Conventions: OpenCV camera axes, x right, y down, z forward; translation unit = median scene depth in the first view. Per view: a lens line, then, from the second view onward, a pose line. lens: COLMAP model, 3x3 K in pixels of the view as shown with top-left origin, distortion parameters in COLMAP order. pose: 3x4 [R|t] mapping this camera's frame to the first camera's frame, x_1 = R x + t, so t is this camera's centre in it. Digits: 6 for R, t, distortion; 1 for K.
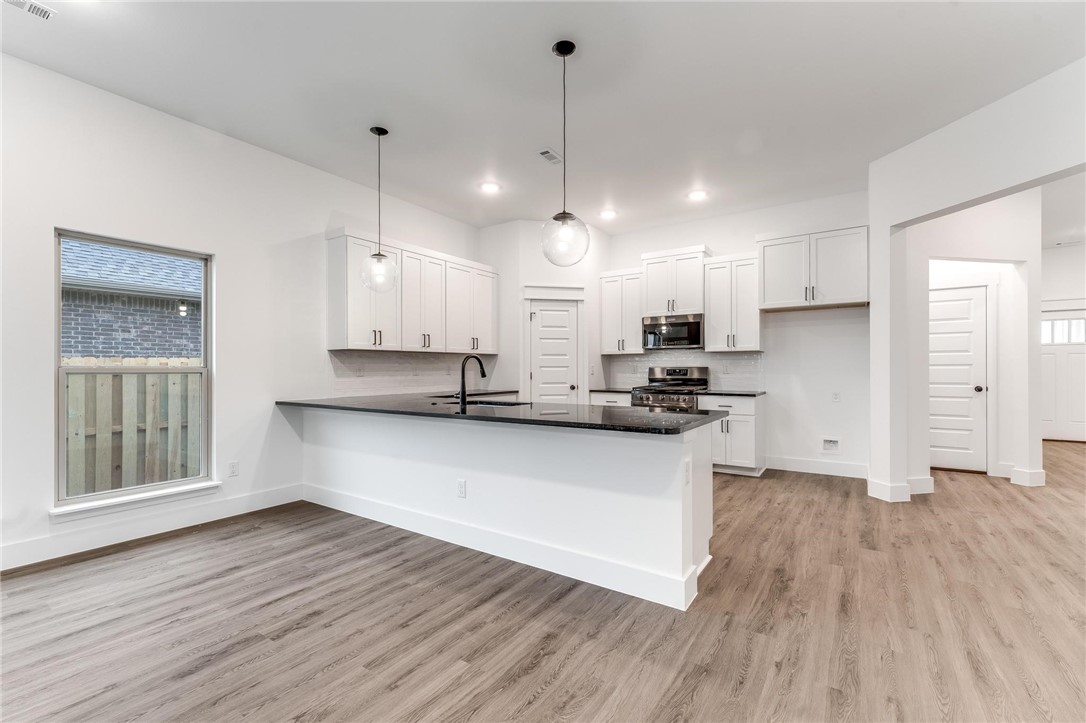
lens RADIAL K [[455.4, 0, 549.3], [0, 455.4, 373.0], [0, 0, 1]] dist [0.001941, -0.000241]
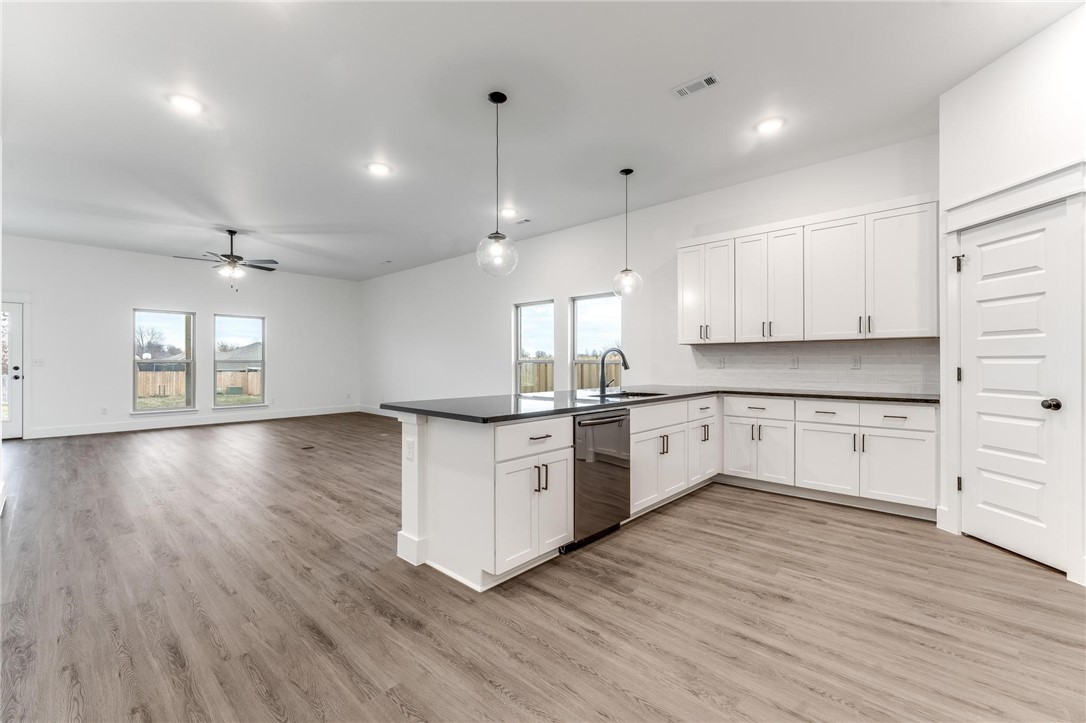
lens RADIAL K [[455.4, 0, 546.1], [0, 455.4, 361.3], [0, 0, 1]] dist [0.001941, -0.000241]
pose [[-0.147681, 0.000956, -0.989035, 0.696459], [-0.009653, 0.999951, 0.002408, -0.007106], [0.988988, 0.009902, -0.147665, 0.749699]]
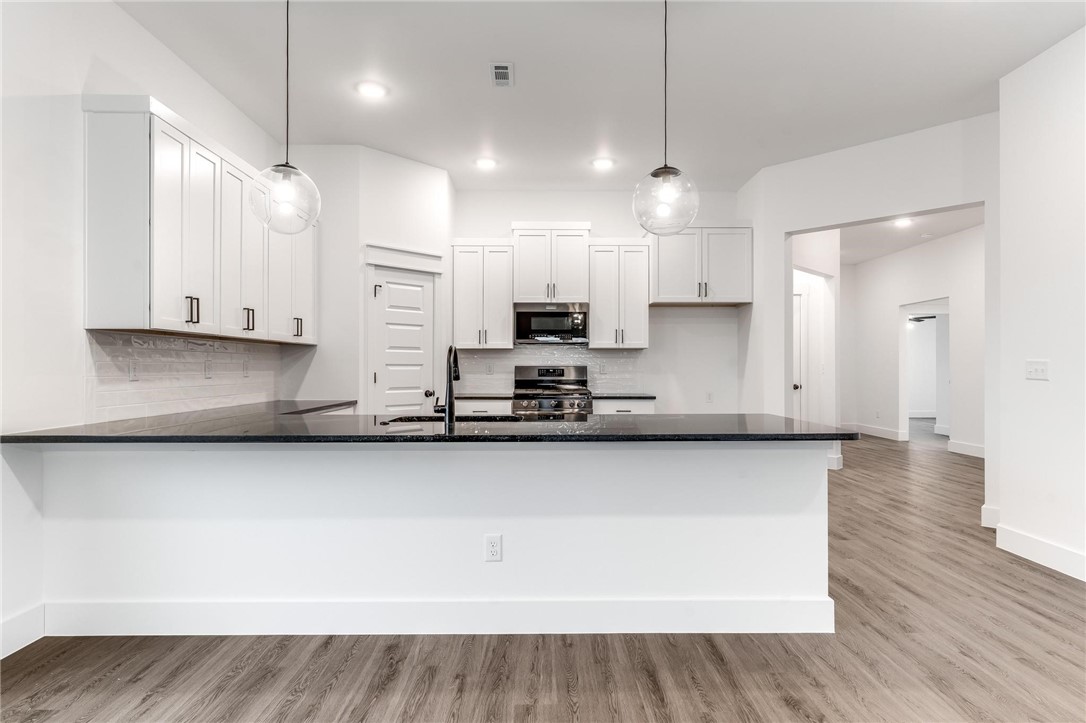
lens RADIAL K [[591.4, 0, 544.7], [0, 591.4, 367.0], [0, 0, 1]] dist [-0.000985, 0.002181]
pose [[0.828979, 0.003715, 0.559268, -0.402243], [0.002807, 0.999938, -0.010802, 0.000201], [-0.559273, 0.010524, 0.828916, 0.159629]]
